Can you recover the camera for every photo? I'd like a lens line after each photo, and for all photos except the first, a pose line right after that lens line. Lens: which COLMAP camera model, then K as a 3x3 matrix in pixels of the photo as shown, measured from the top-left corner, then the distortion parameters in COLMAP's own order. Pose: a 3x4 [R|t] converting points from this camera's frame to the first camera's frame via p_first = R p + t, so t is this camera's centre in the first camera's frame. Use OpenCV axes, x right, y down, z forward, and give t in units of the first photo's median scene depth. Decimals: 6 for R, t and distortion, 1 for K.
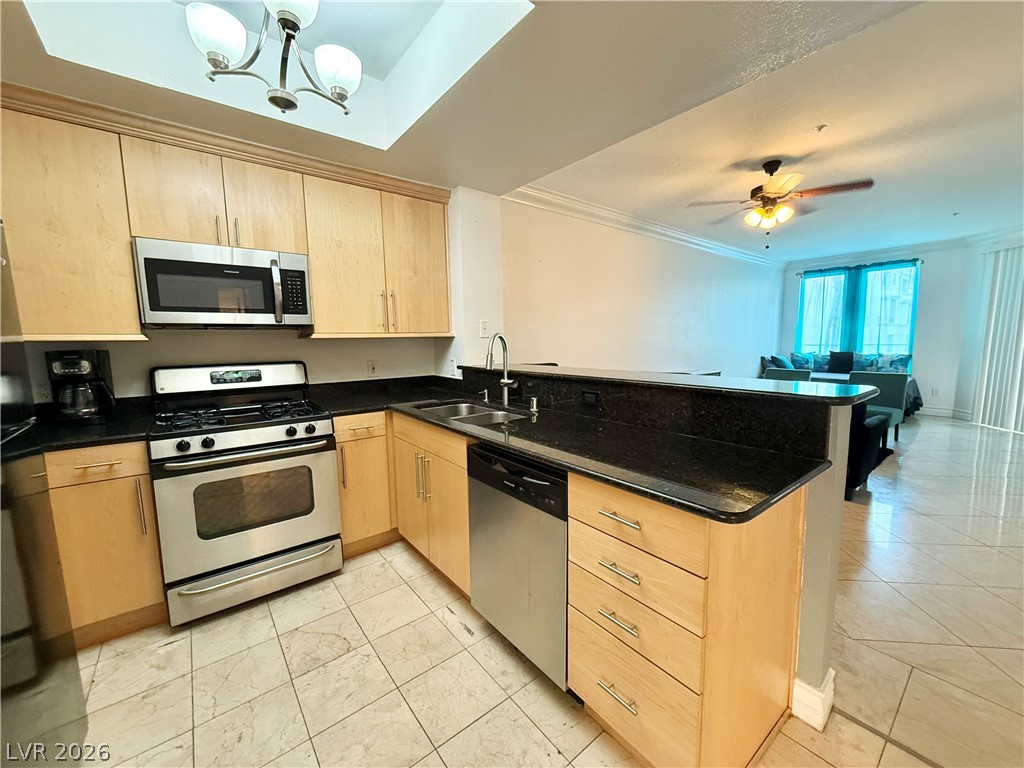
lens RADIAL K [[408.8, 0, 516.6], [0, 408.8, 386.2], [0, 0, 1]] dist [-0.001004, 0.000496]
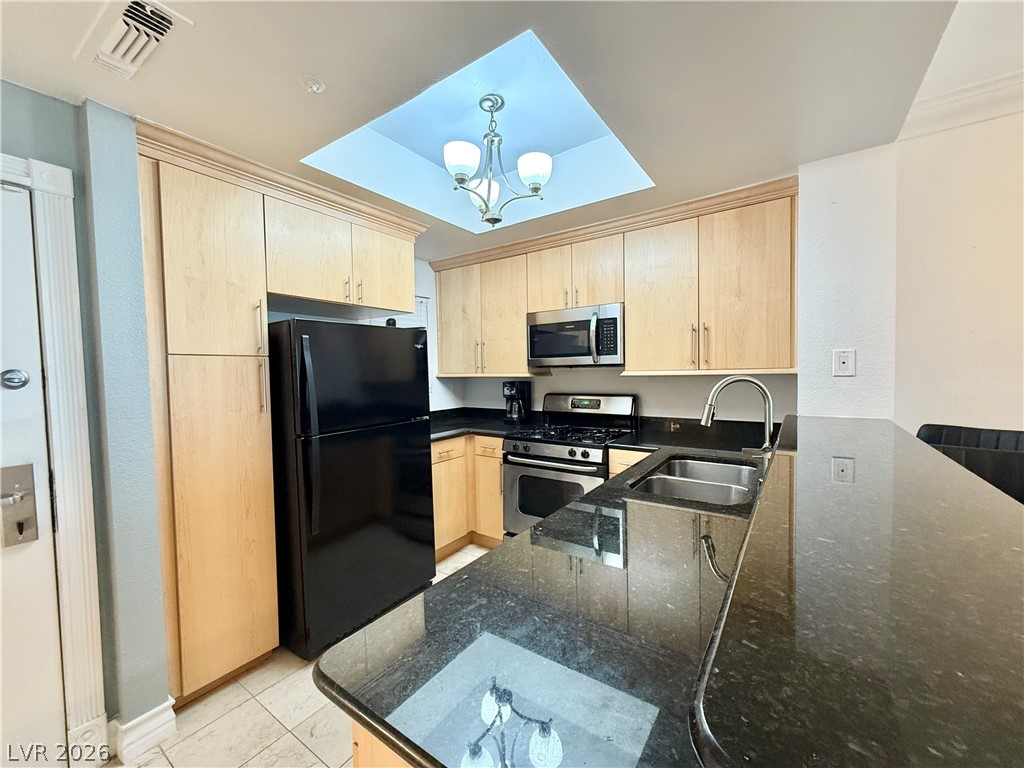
lens RADIAL K [[408.8, 0, 516.6], [0, 408.8, 386.2], [0, 0, 1]] dist [-0.001004, 0.000496]
pose [[0.282677, 0.043321, -0.958236, 0.217774], [-0.097290, 0.995123, 0.016289, -0.035072], [0.954268, 0.088623, 0.285513, 0.182682]]
